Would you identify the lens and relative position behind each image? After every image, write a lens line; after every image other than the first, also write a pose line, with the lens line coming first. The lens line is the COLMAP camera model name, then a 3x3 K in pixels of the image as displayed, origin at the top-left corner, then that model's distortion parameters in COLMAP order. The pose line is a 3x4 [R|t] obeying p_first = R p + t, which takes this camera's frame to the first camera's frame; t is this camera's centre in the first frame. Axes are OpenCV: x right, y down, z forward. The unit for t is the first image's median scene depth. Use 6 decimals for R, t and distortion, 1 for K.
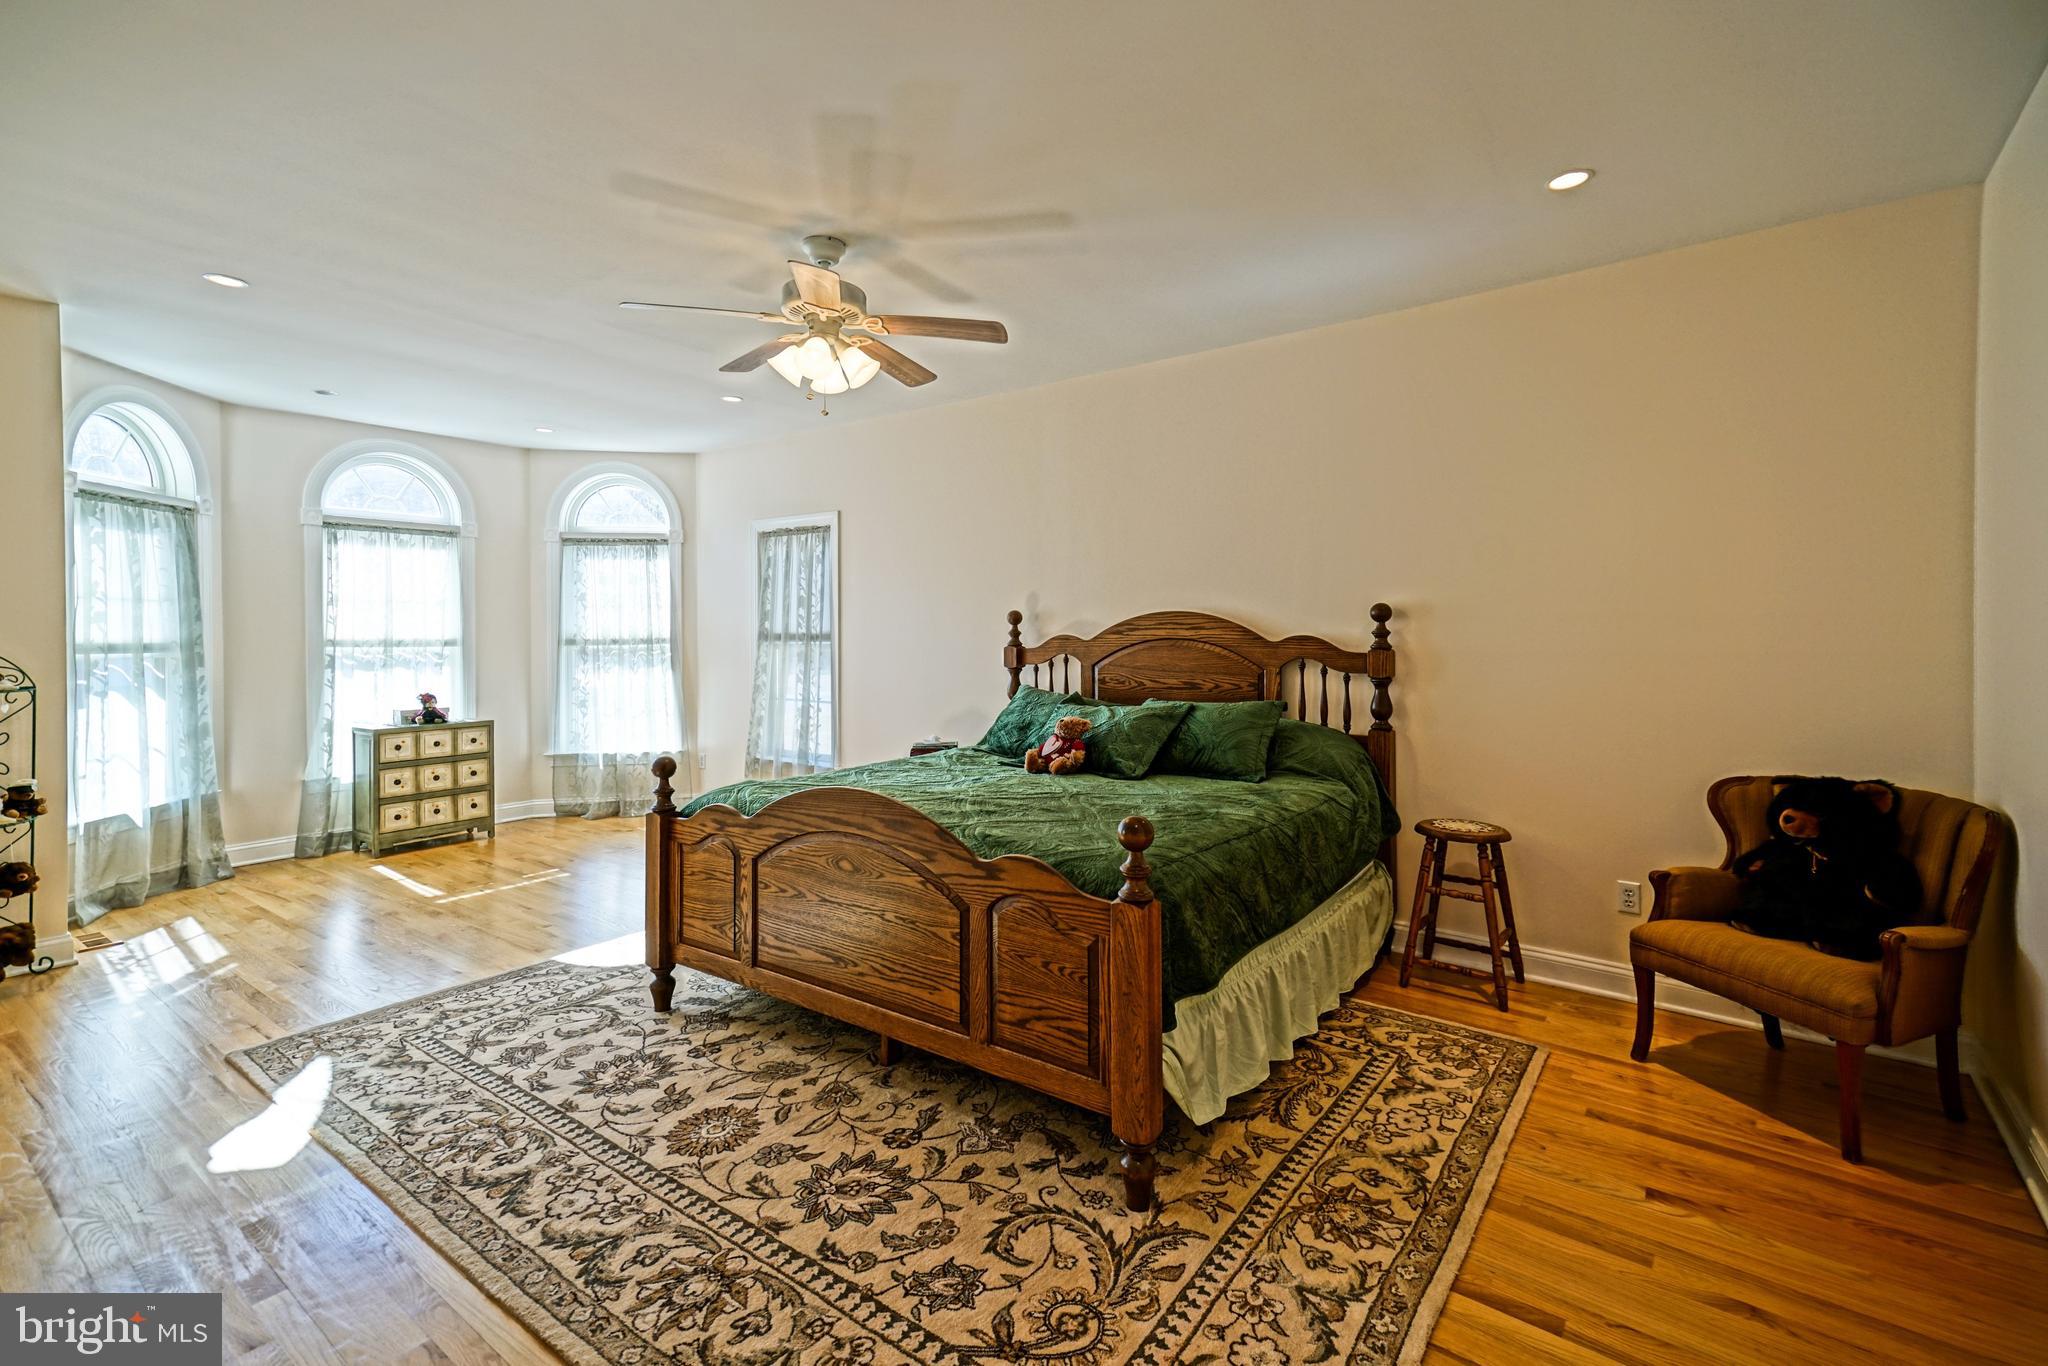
lens RADIAL K [[914.6, 0, 1049.0], [0, 914.6, 626.2], [0, 0, 1]] dist [0.047537, -0.003947]
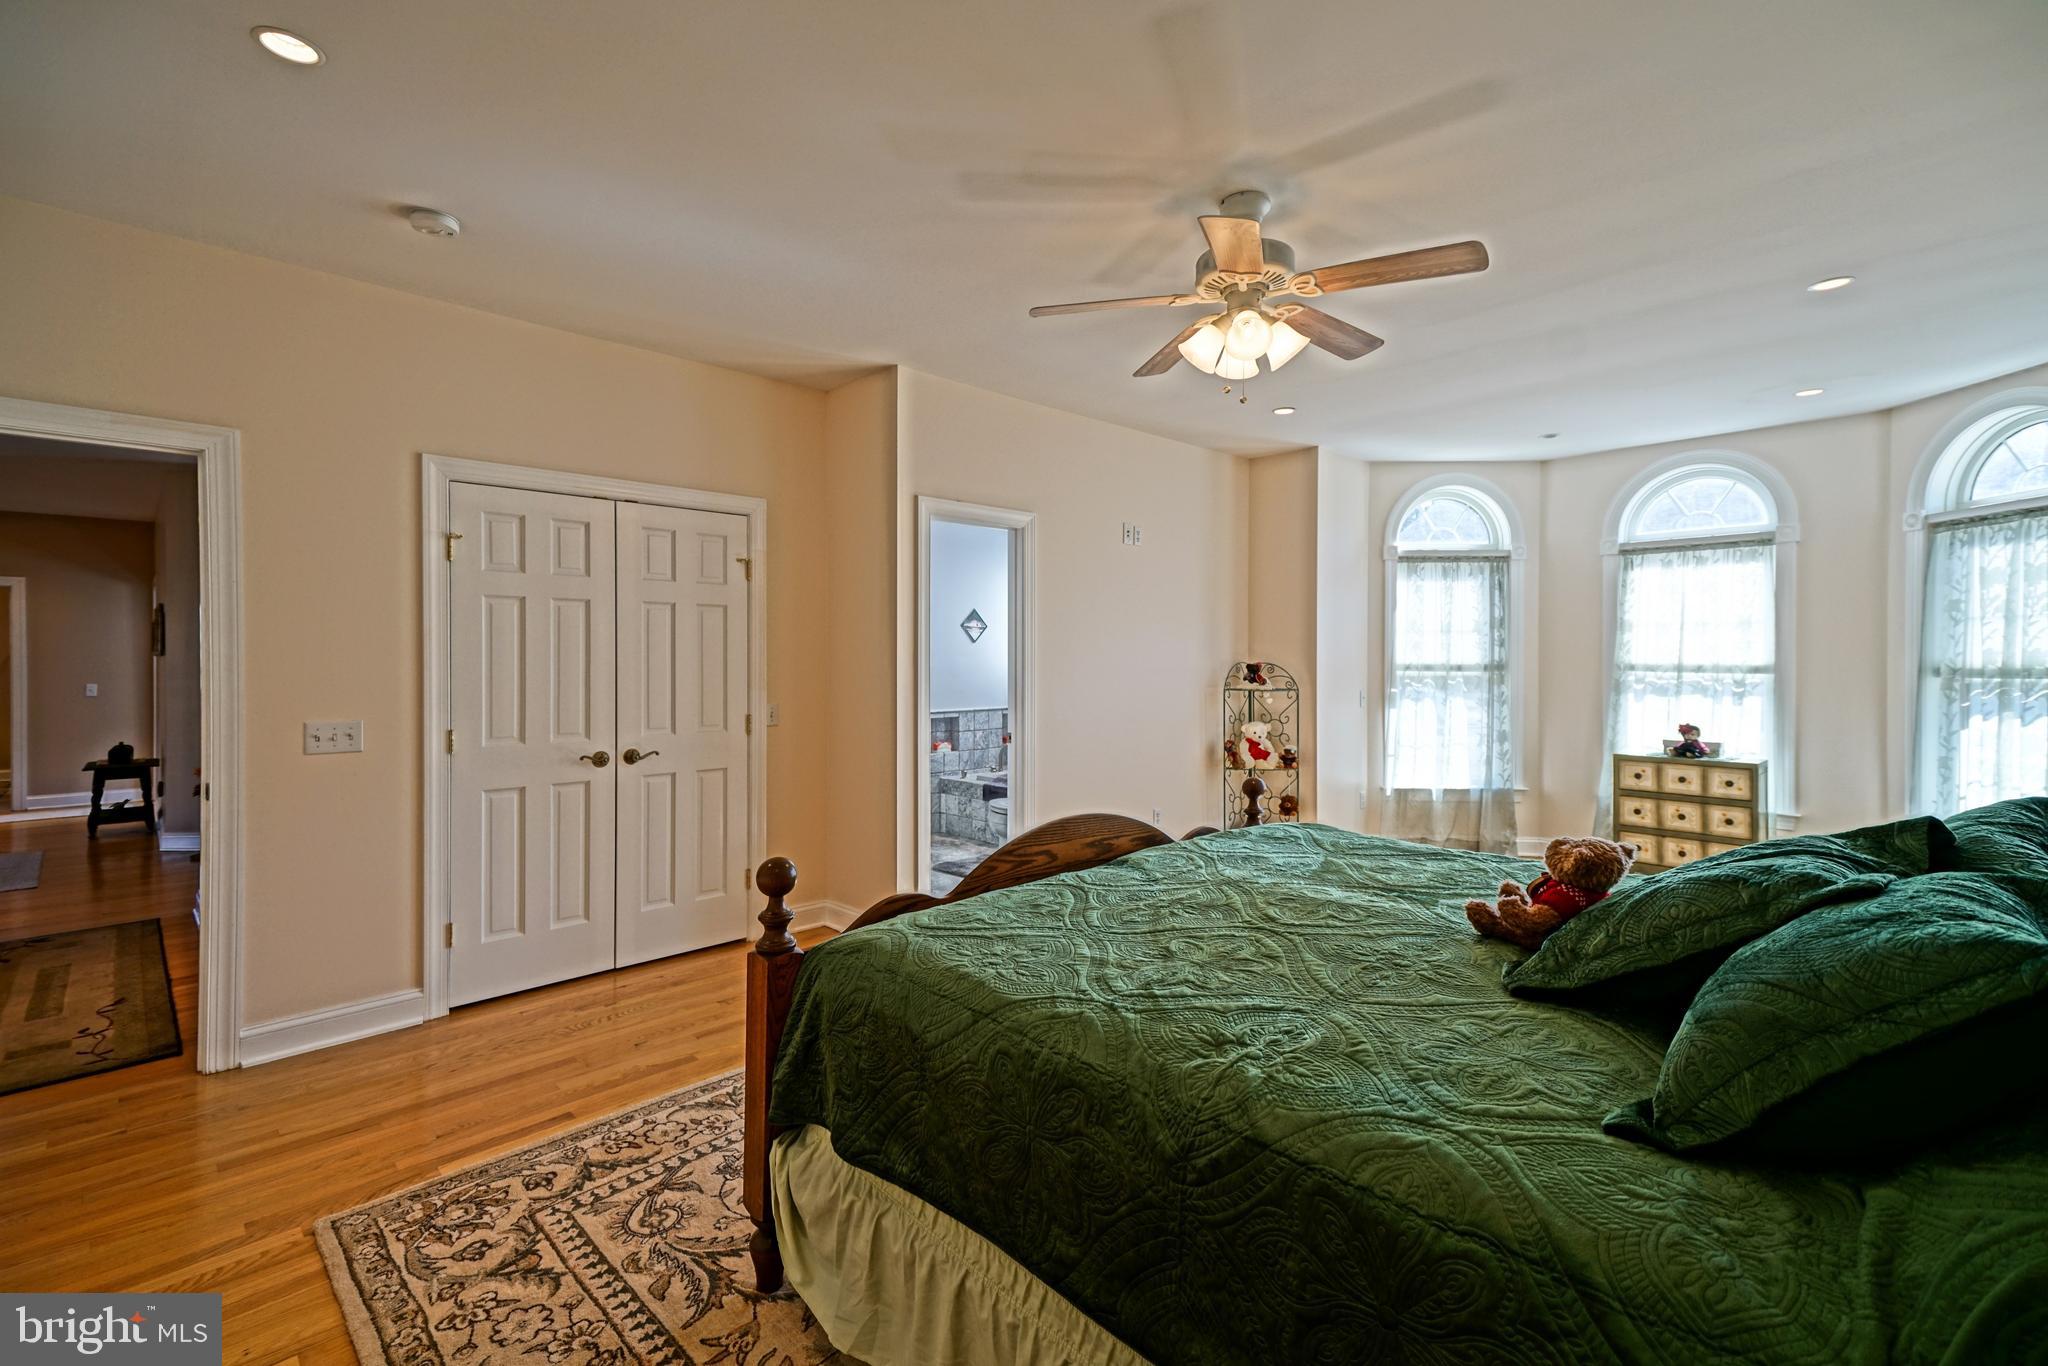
lens RADIAL K [[914.6, 0, 1018.3], [0, 914.6, 661.5], [0, 0, 1]] dist [0.047537, -0.003947]
pose [[-0.173970, 0.007509, -0.984722, 0.433138], [0.003320, 0.999970, 0.007039, 0.002899], [0.984745, -0.002045, -0.173990, 0.638062]]
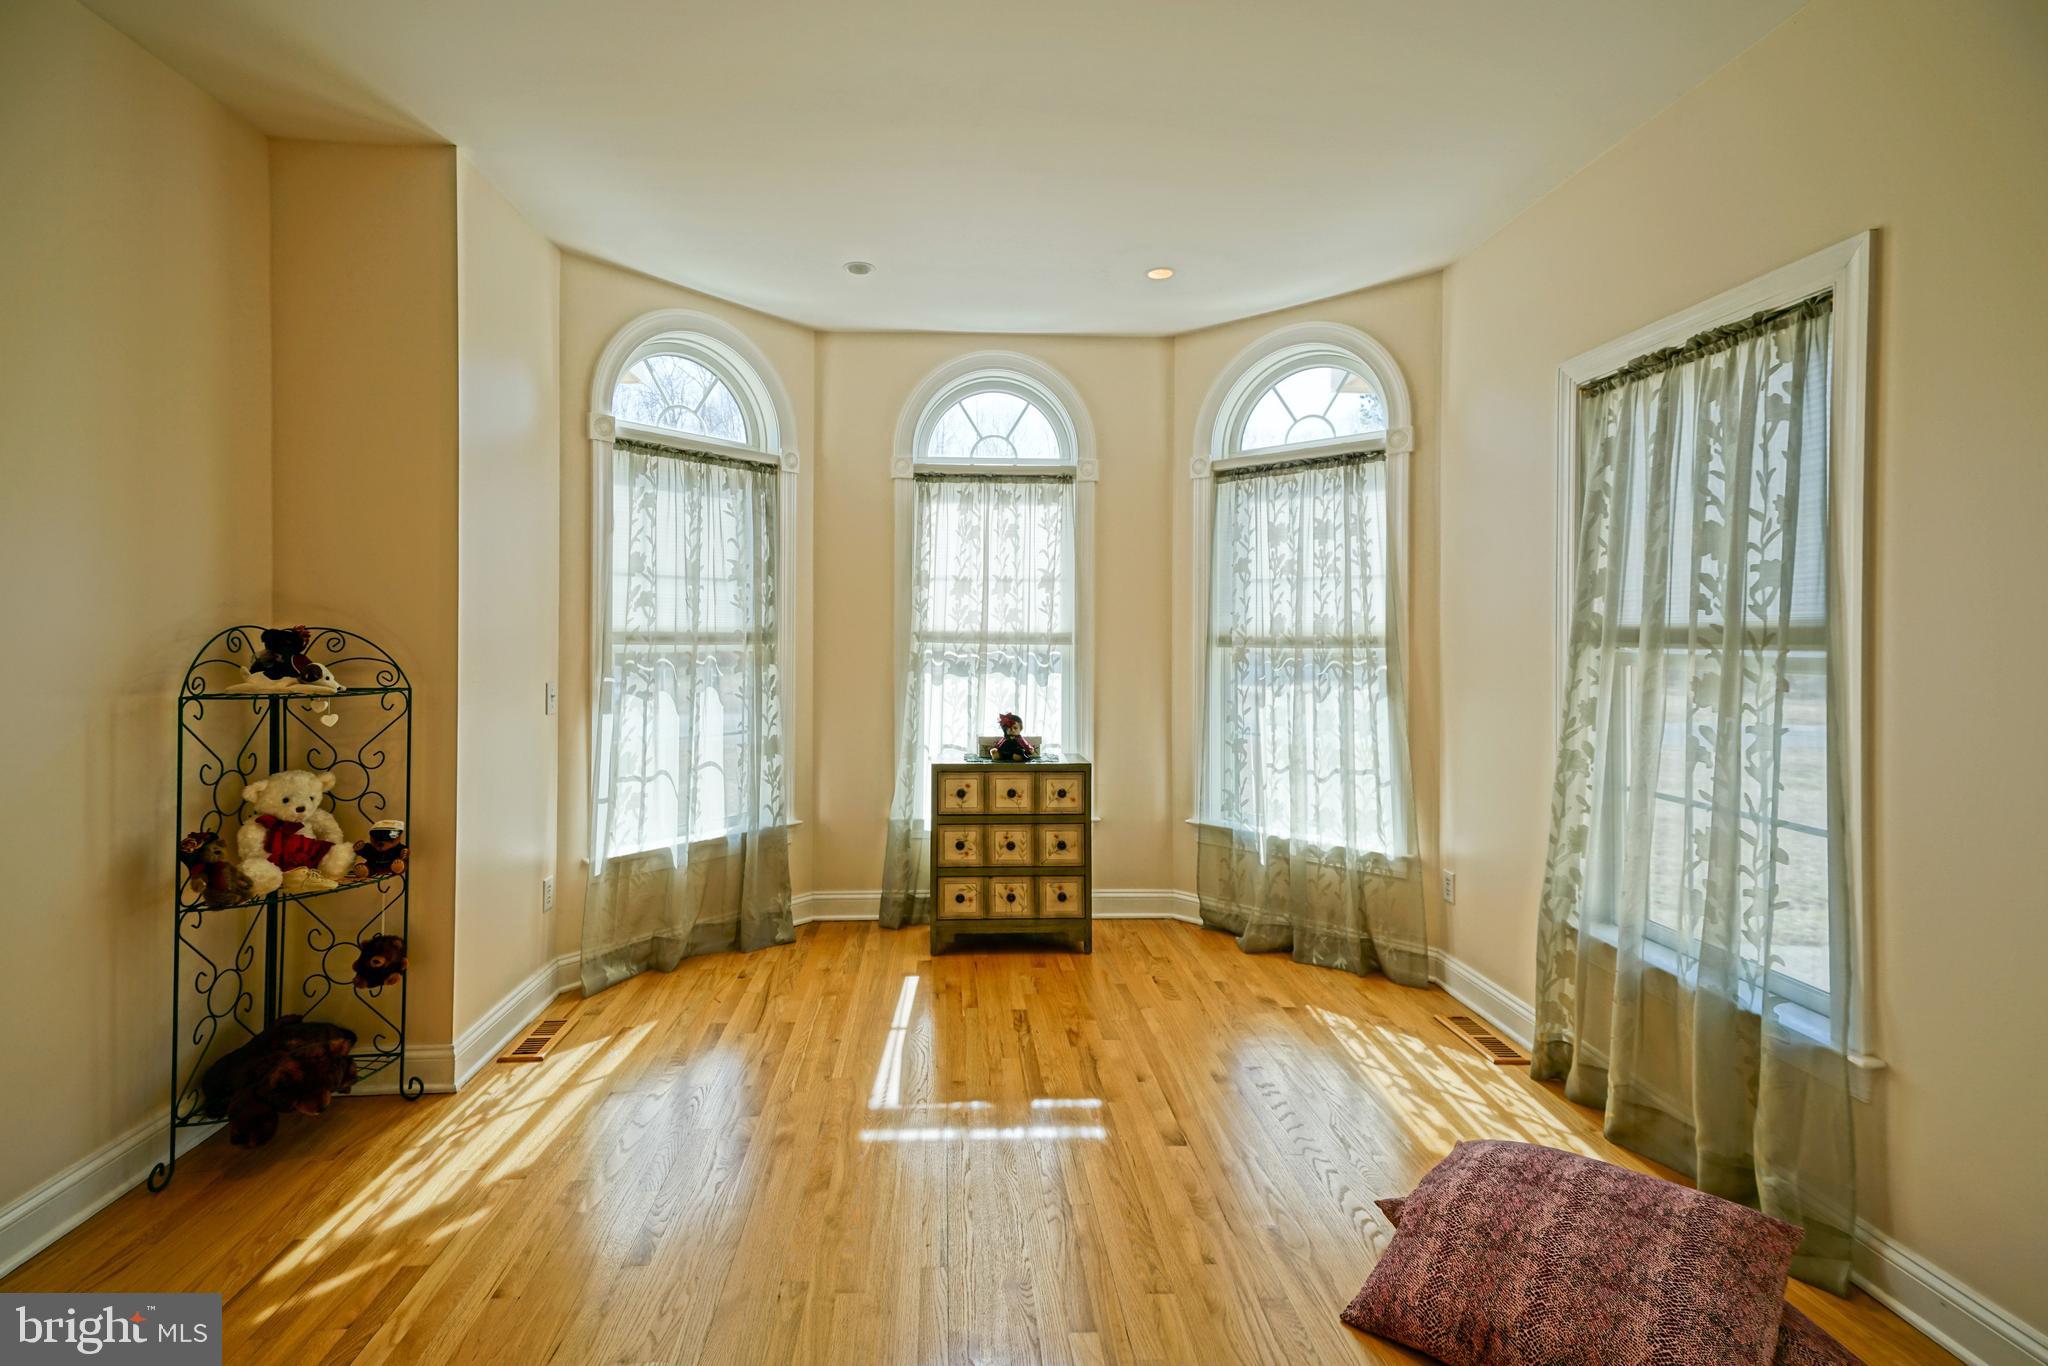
lens RADIAL K [[914.6, 0, 978.4], [0, 914.6, 633.8], [0, 0, 1]] dist [0.047537, -0.003947]
pose [[0.619837, 0.008802, -0.784681, -0.207564], [-0.004845, 0.999961, 0.007390, 0.012435], [0.784716, -0.000779, 0.619855, 0.716318]]
